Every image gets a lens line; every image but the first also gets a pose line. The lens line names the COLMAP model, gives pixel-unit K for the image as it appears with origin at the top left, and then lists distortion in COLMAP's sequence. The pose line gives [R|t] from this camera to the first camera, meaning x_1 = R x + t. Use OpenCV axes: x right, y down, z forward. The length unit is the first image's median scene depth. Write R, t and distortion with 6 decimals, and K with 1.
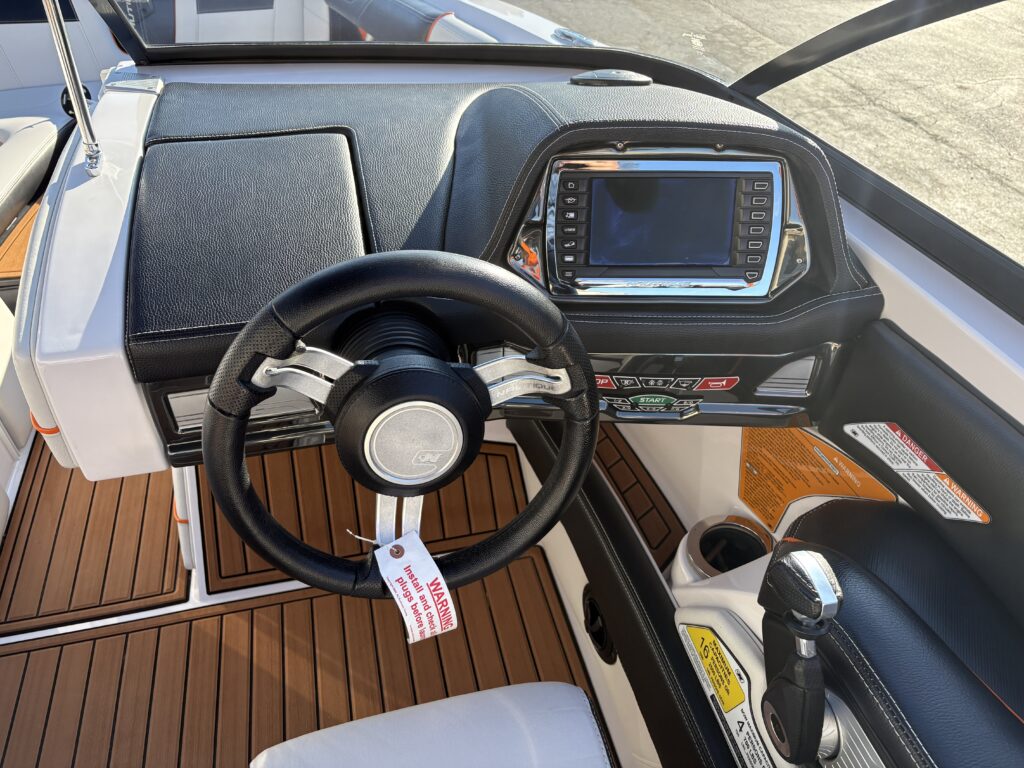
lens RADIAL K [[774.0, 0, 515.6], [0, 774.0, 378.5], [0, 0, 1]] dist [0.048679, -0.056125]
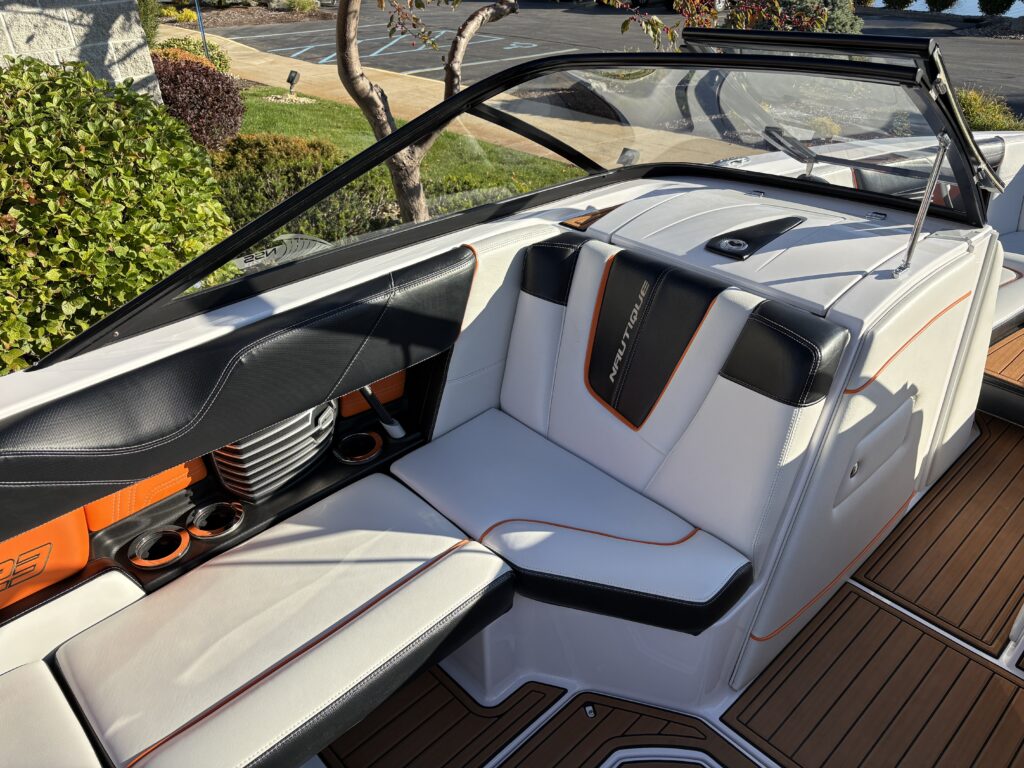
lens RADIAL K [[774.0, 0, 507.3], [0, 774.0, 396.0], [0, 0, 1]] dist [0.048679, -0.056125]
pose [[0.483955, 0.457336, -0.746078, -0.069819], [-0.525064, 0.833805, 0.170520, 0.175043], [0.700068, 0.309214, 0.643654, -0.685929]]
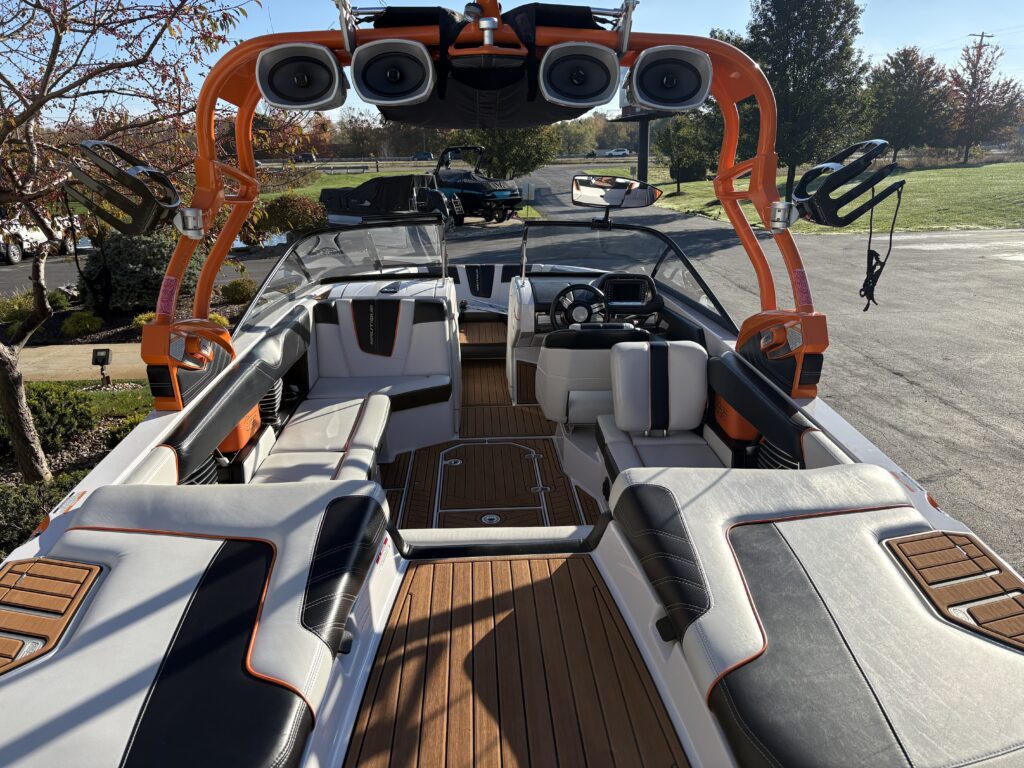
lens RADIAL K [[774.0, 0, 514.9], [0, 774.0, 391.3], [0, 0, 1]] dist [0.048679, -0.056125]
pose [[0.982337, 0.034060, -0.183996, 0.368848], [-0.098686, 0.929732, -0.354768, 2.067623], [0.158983, 0.366659, 0.916671, -3.260492]]
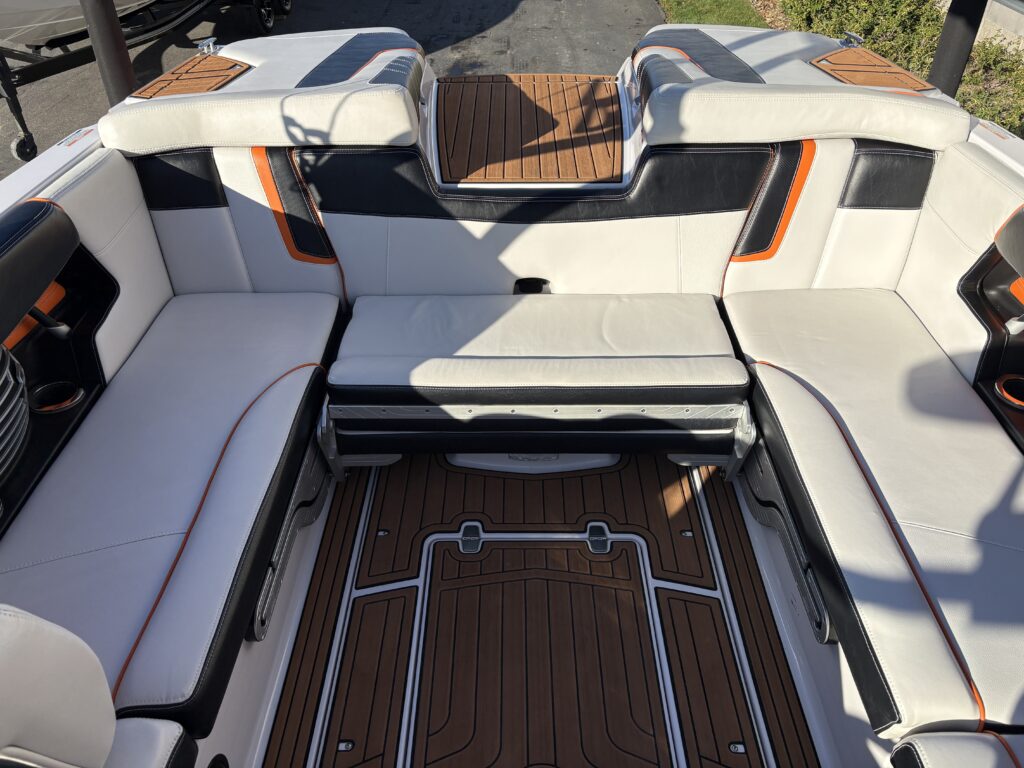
lens RADIAL K [[774.0, 0, 506.6], [0, 774.0, 379.3], [0, 0, 1]] dist [0.048679, -0.056125]
pose [[-0.968932, -0.159346, 0.189154, -0.444701], [0.147408, 0.242051, 0.959001, -0.117088], [-0.198598, 0.957089, -0.211042, -0.253249]]
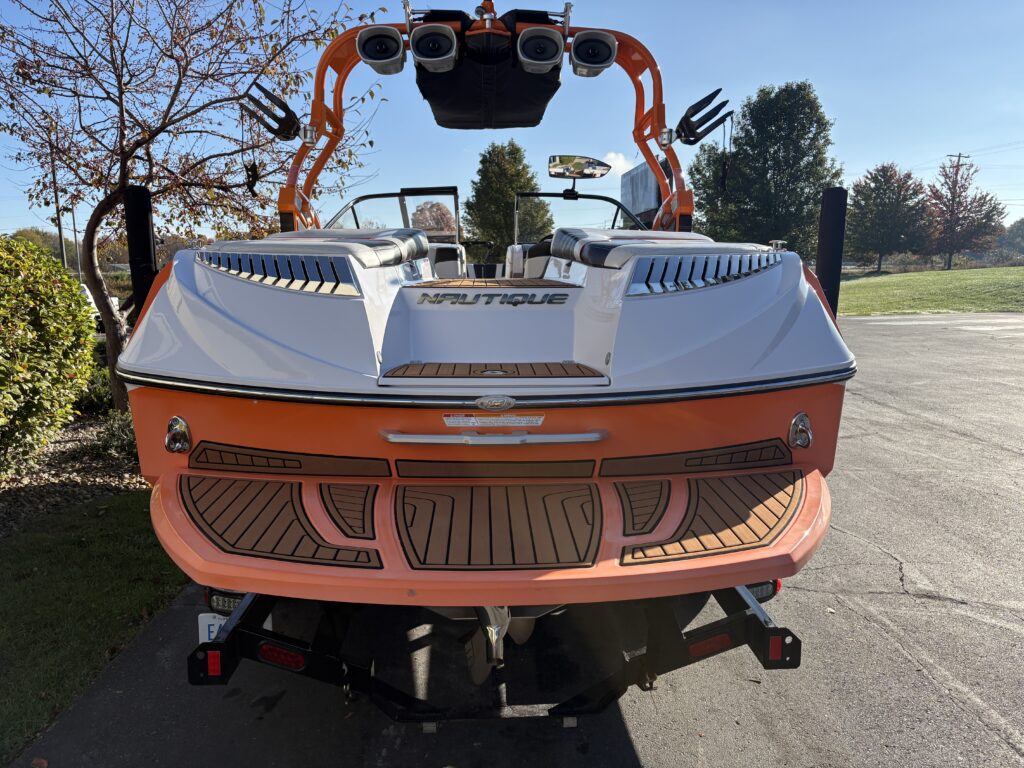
lens RADIAL K [[774.0, 0, 511.8], [0, 774.0, 388.4], [0, 0, 1]] dist [0.048679, -0.056125]
pose [[0.979828, 0.015621, -0.199229, 0.816300], [-0.112241, 0.867860, -0.483964, 3.989409], [0.165343, 0.496563, 0.852107, -4.090731]]
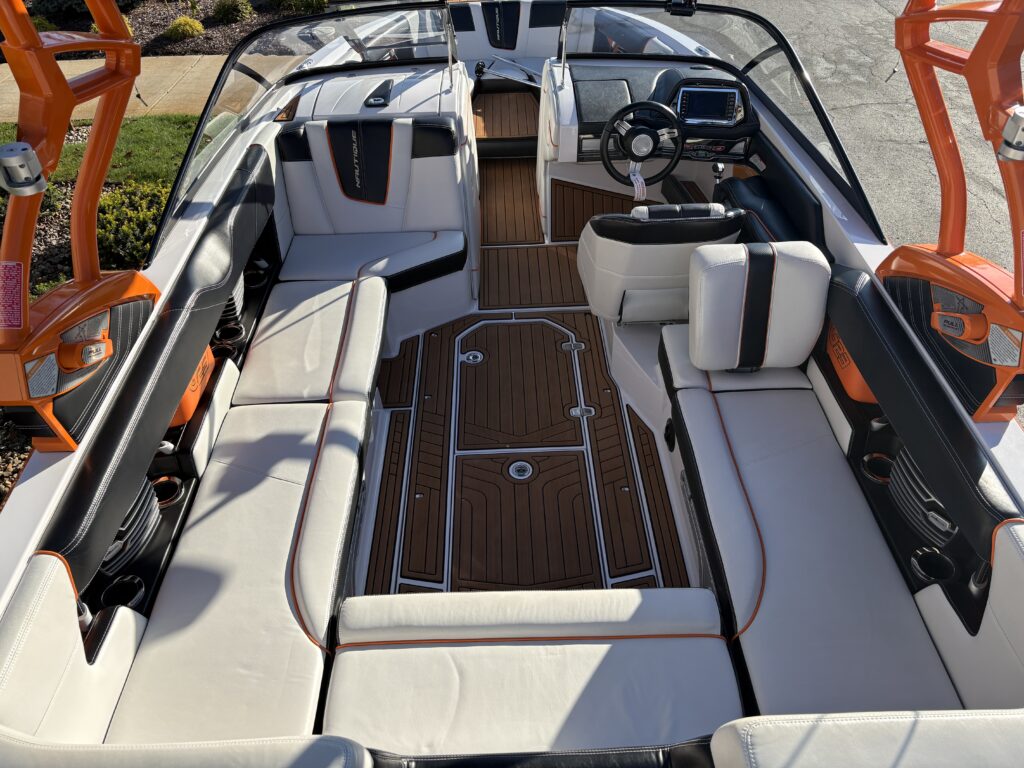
lens RADIAL K [[774.0, 0, 511.1], [0, 774.0, 386.7], [0, 0, 1]] dist [0.048679, -0.056125]
pose [[0.975836, 0.108260, -0.189798, 0.098579], [-0.101570, 0.993826, 0.044658, 0.952547], [0.193460, -0.024301, 0.980807, -2.582015]]
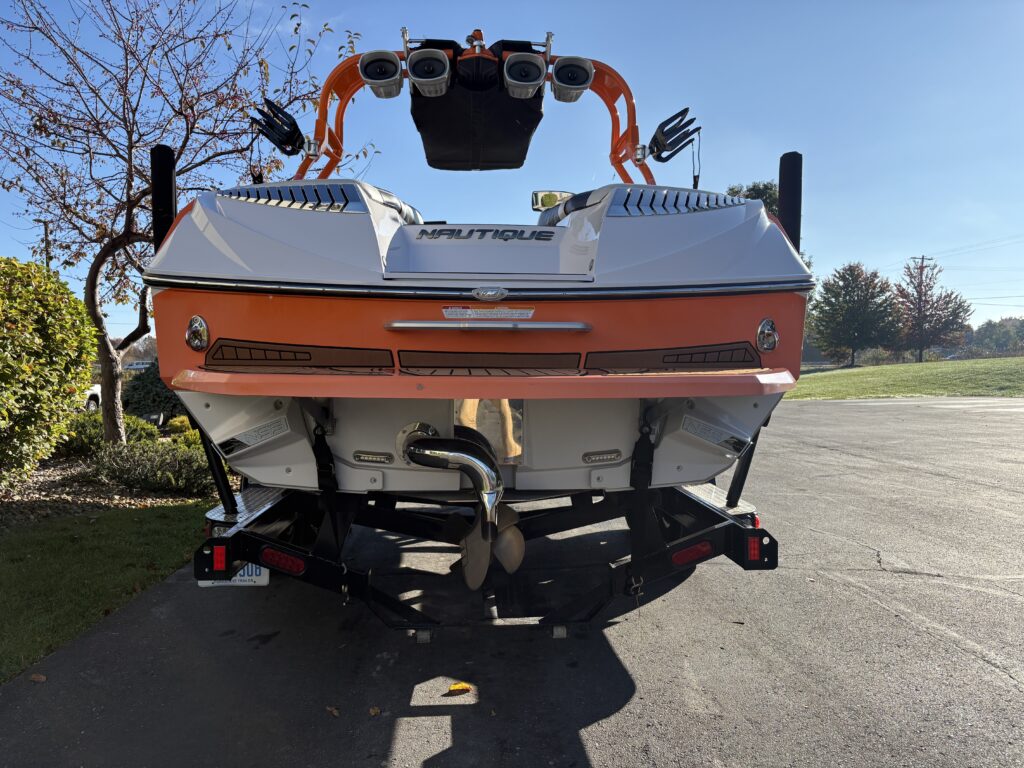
lens RADIAL K [[774.0, 0, 503.7], [0, 774.0, 389.0], [0, 0, 1]] dist [0.048679, -0.056125]
pose [[0.982484, -0.010518, -0.186050, 0.824766], [-0.103788, 0.798329, -0.593211, 4.660817], [0.154769, 0.602130, 0.783253, -3.915270]]
